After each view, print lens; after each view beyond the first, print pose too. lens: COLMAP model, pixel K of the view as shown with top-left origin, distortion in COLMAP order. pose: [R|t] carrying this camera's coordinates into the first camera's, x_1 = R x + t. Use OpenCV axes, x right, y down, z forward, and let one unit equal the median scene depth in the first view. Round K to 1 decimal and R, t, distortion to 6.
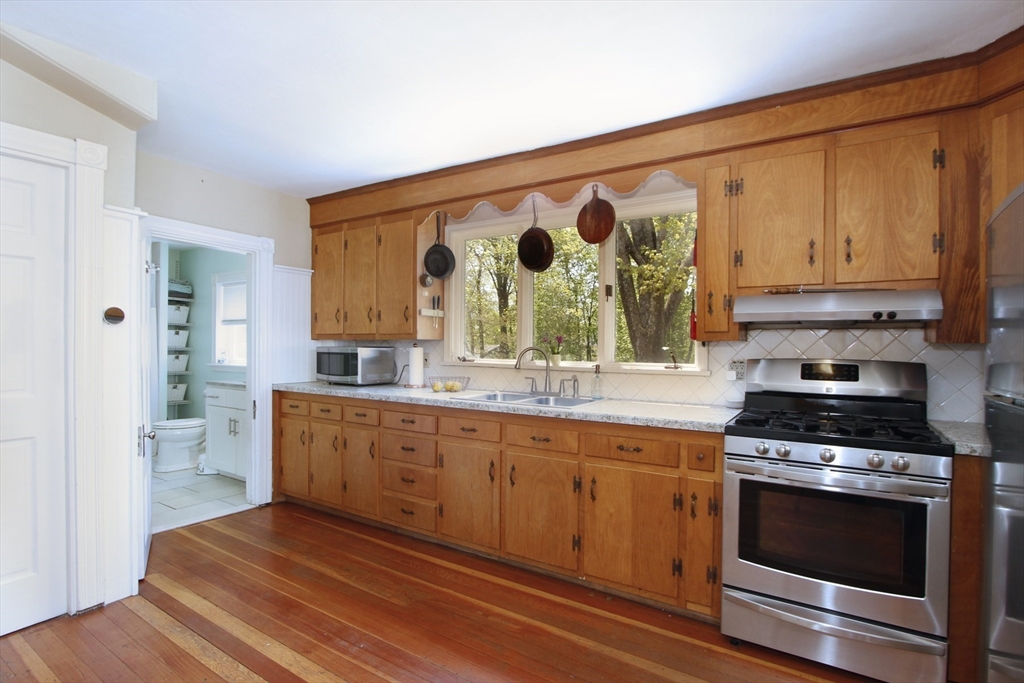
lens RADIAL K [[496.6, 0, 517.0], [0, 496.6, 349.9], [0, 0, 1]] dist [-0.020590, -0.000241]
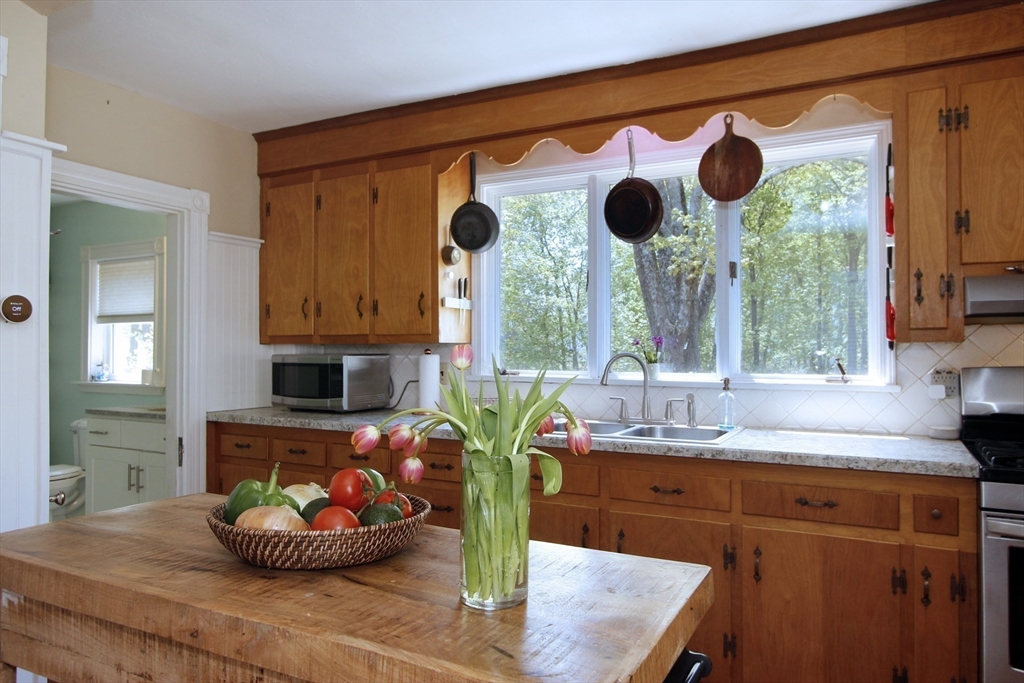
lens RADIAL K [[697.9, 0, 508.8], [0, 697.9, 339.8], [0, 0, 1]] dist [-0.005646, 0.004245]
pose [[0.997992, -0.007692, 0.062870, -0.189463], [0.009070, 0.999724, -0.021660, -0.004210], [-0.062686, 0.022186, 0.997787, 0.057763]]
